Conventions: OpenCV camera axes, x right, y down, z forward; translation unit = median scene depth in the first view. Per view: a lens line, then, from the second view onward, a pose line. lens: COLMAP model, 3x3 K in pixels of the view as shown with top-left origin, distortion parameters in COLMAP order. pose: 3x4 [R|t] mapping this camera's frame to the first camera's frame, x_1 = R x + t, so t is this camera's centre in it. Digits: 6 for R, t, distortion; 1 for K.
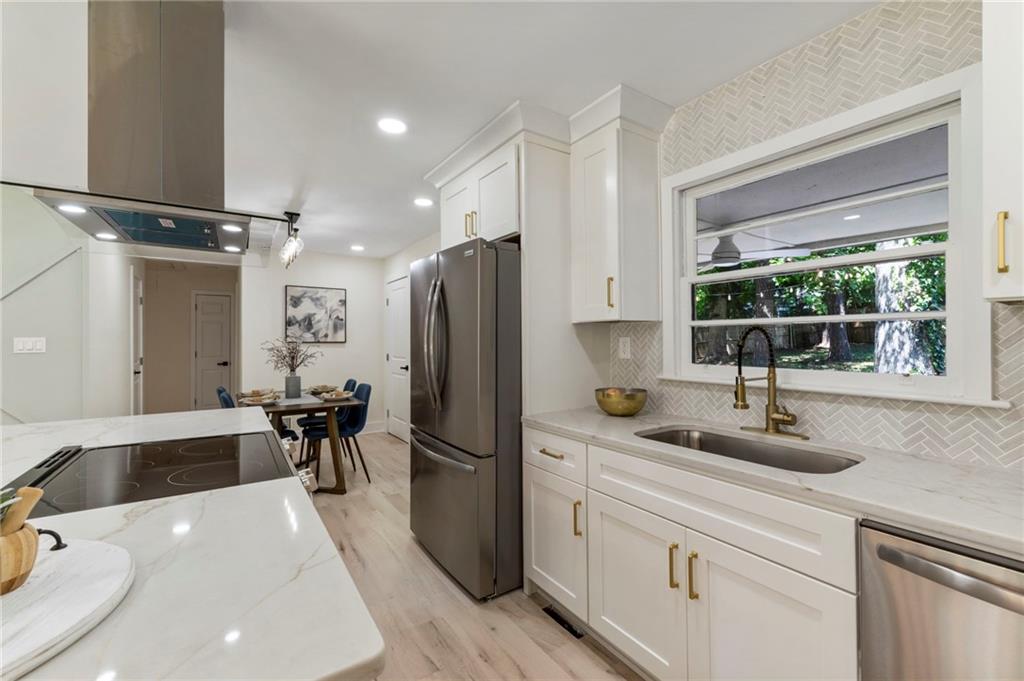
lens RADIAL K [[437.3, 0, 511.7], [0, 437.3, 338.4], [0, 0, 1]] dist [0.008921, -0.000102]
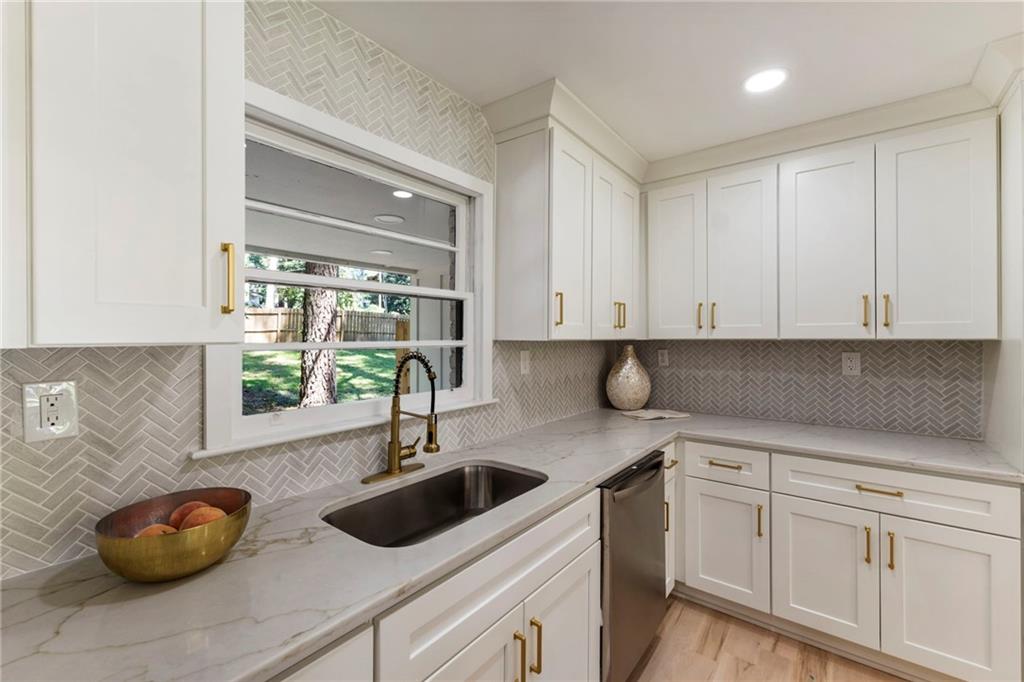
lens RADIAL K [[437.3, 0, 511.7], [0, 437.3, 338.9], [0, 0, 1]] dist [0.008921, -0.000102]
pose [[-0.322465, 0.003395, 0.946575, -0.240989], [0.002169, 0.999994, -0.002848, -0.040510], [-0.946579, 0.001134, -0.322470, 0.802624]]
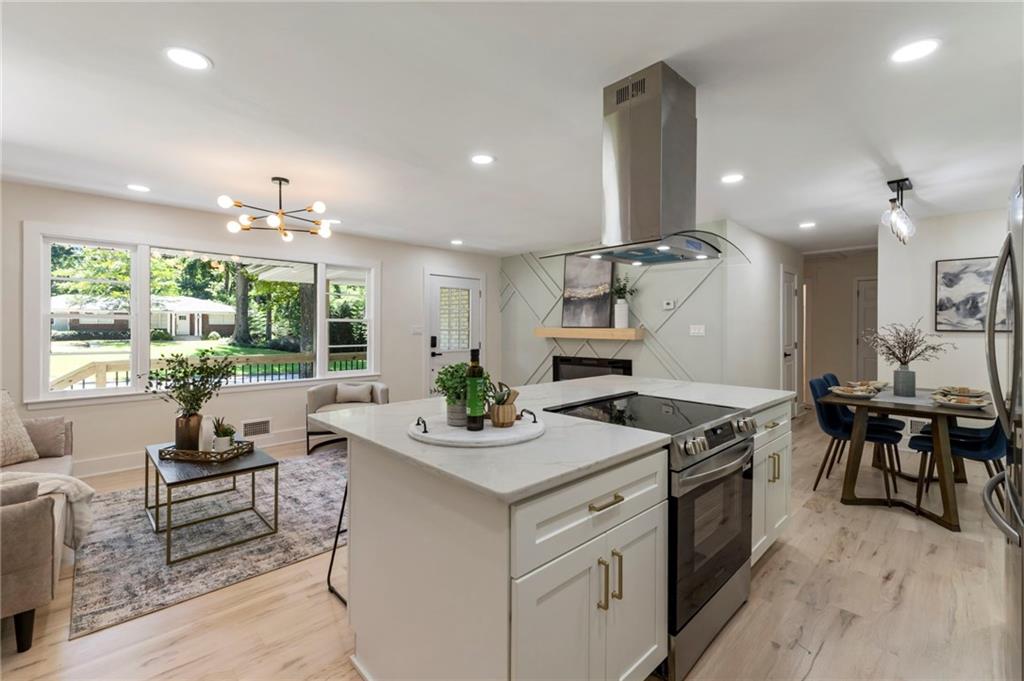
lens RADIAL K [[442.4, 0, 509.2], [0, 442.4, 327.7], [0, 0, 1]] dist [0.008732, 0.000010]
pose [[0.172000, 0.006226, -0.985077, 0.386188], [0.000522, 0.999979, 0.006411, -0.005275], [0.985097, -0.001617, 0.171993, 0.167173]]
